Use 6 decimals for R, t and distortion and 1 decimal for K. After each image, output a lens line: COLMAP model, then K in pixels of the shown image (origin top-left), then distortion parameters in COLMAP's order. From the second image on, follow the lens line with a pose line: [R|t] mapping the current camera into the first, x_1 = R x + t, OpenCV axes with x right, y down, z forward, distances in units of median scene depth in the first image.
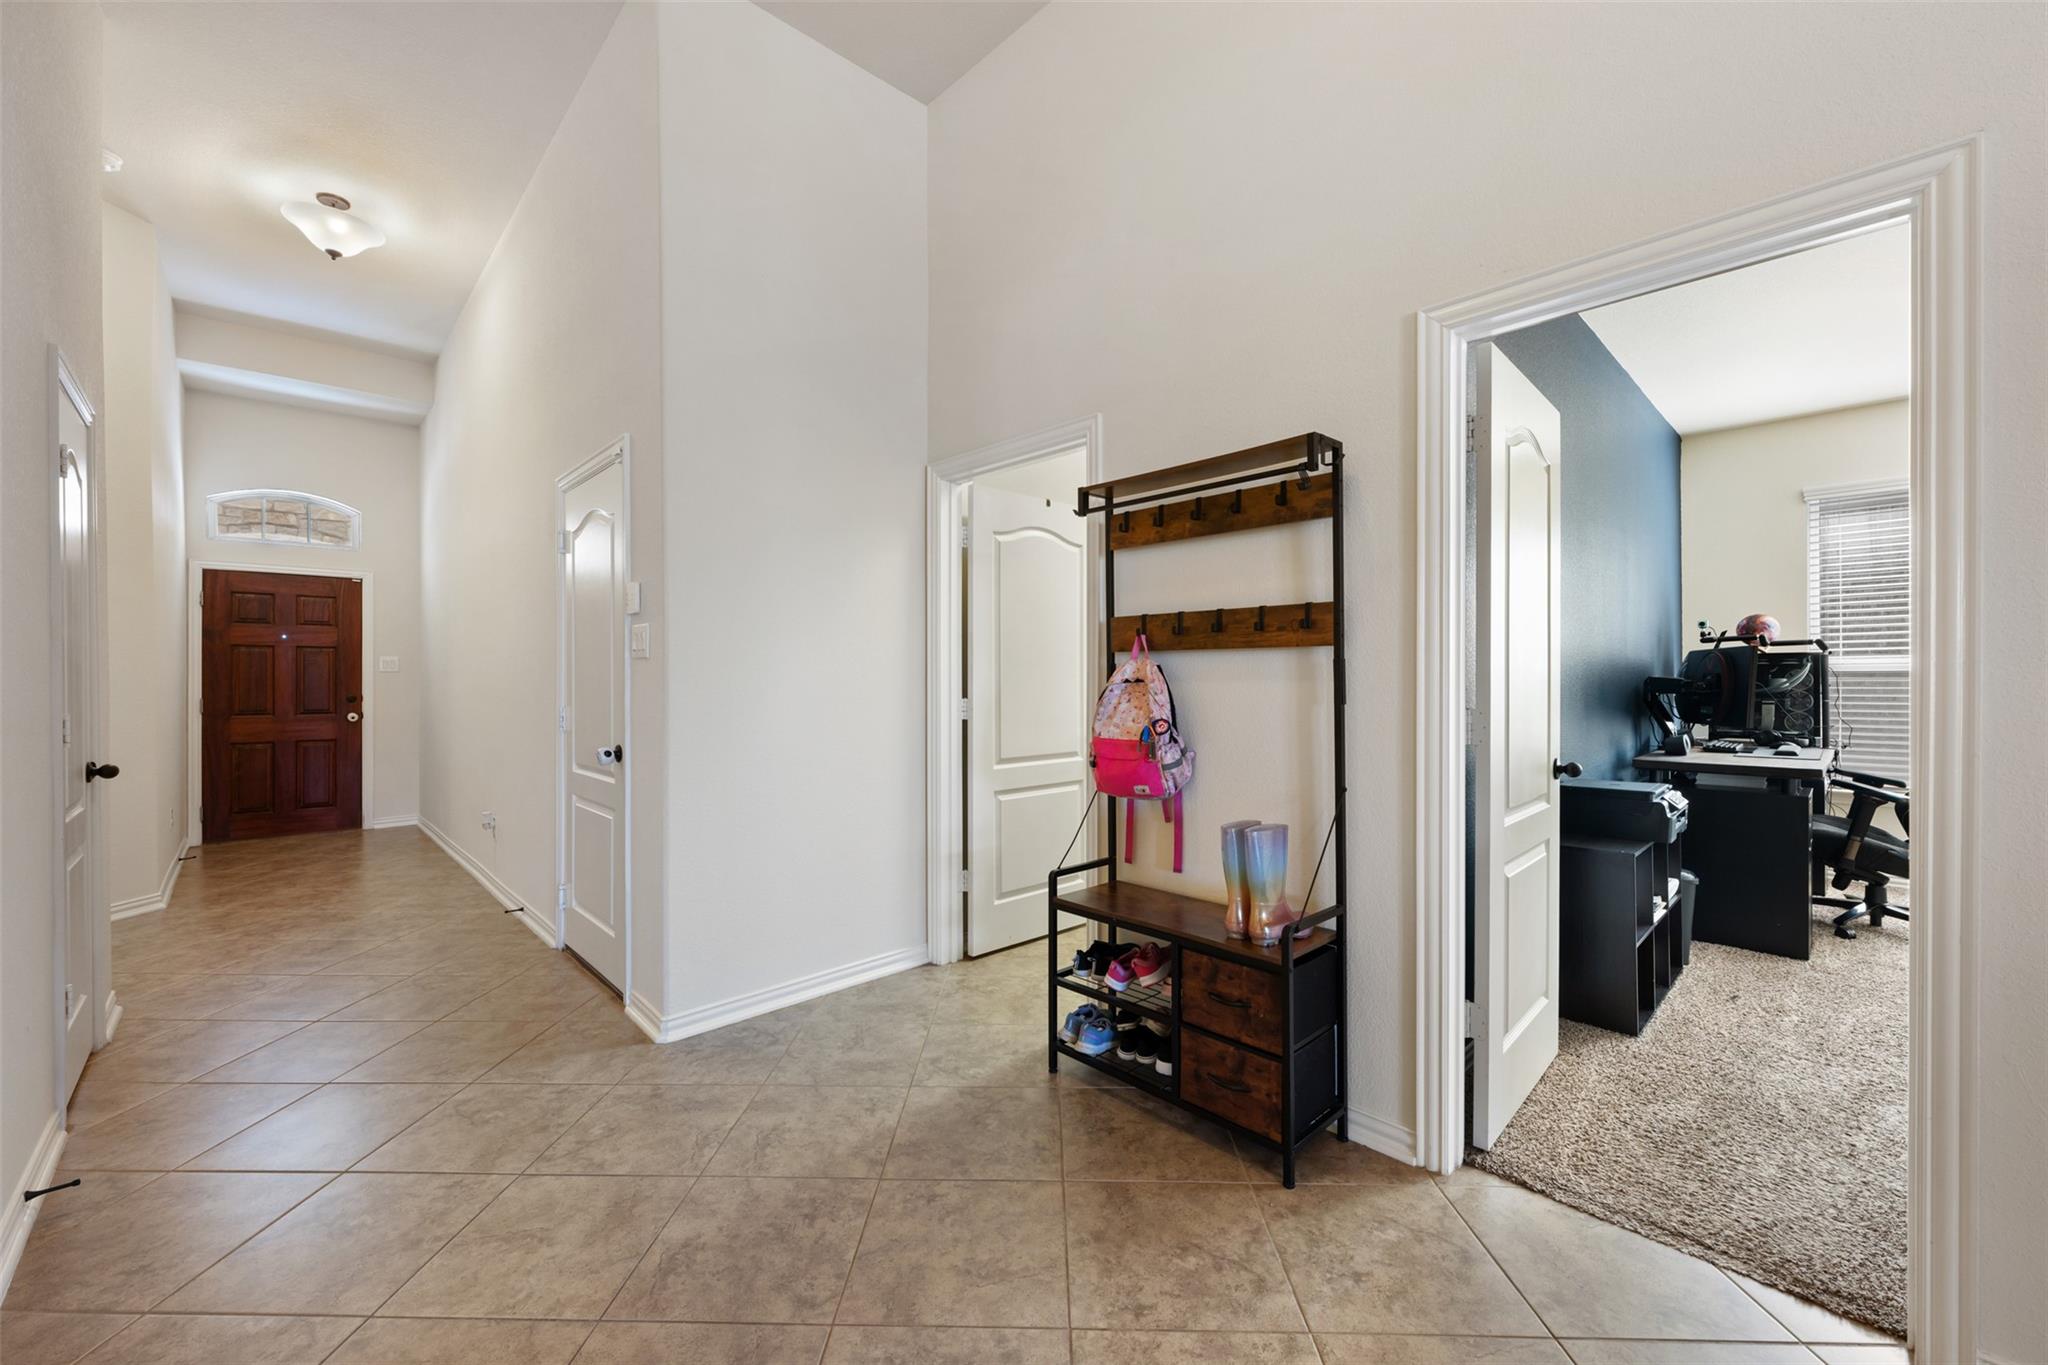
lens RADIAL K [[812.2, 0, 1062.2], [0, 812.2, 680.0], [0, 0, 1]] dist [-0.001080, 0.000173]
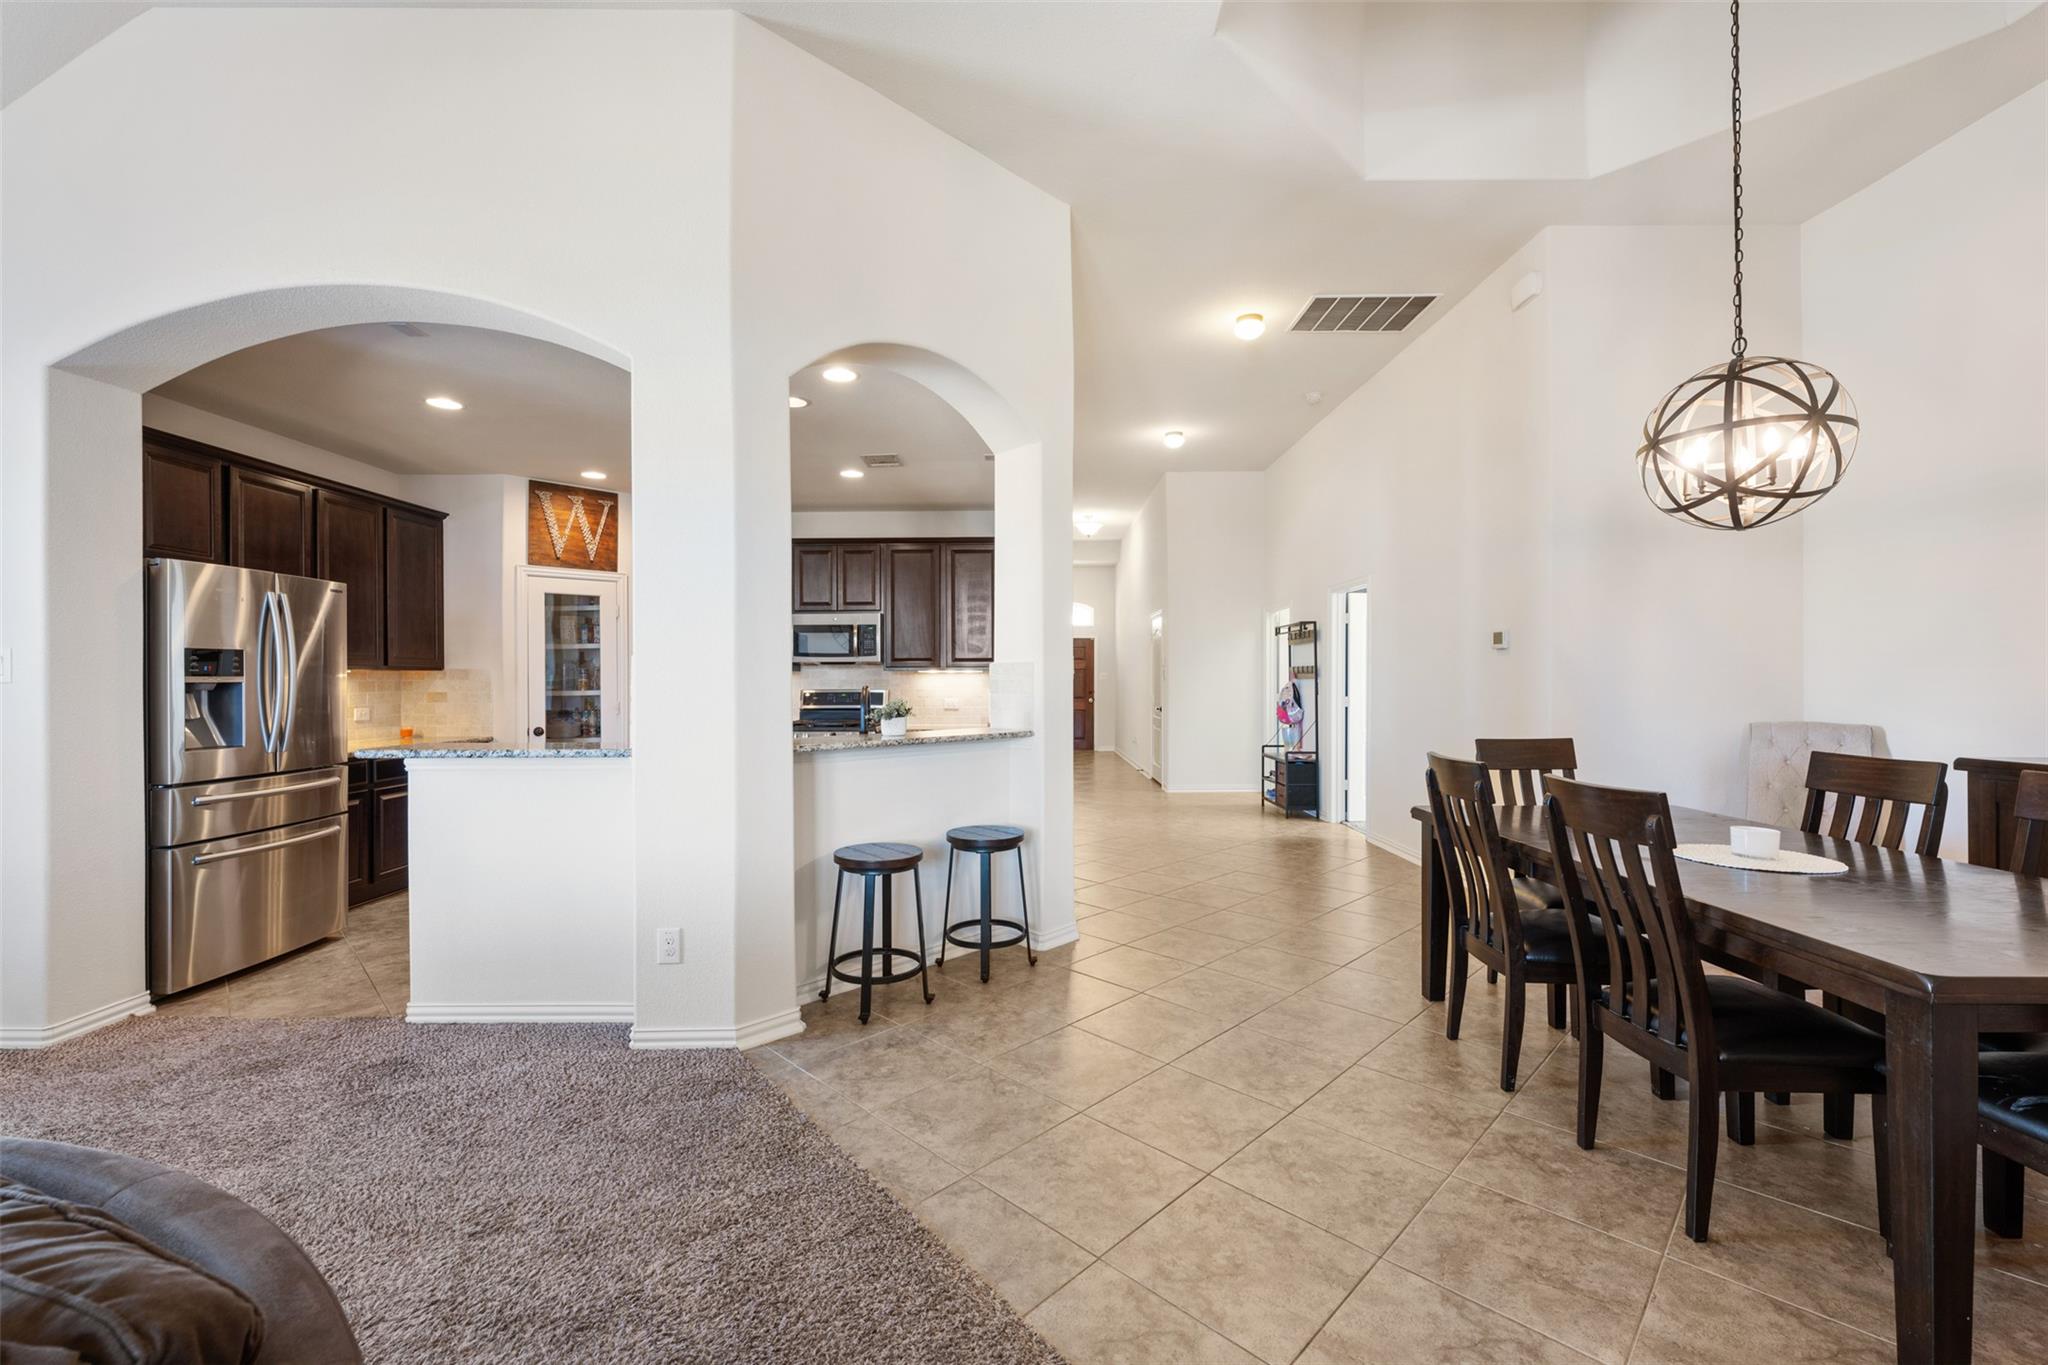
lens RADIAL K [[848.6, 0, 1021.5], [0, 848.6, 671.0], [0, 0, 1]] dist [-0.003383, 0.000274]
pose [[0.717204, -0.005892, -0.696838, 0.640549], [-0.003064, 0.999928, -0.011608, -0.008800], [0.696857, 0.010460, 0.717134, -0.818731]]
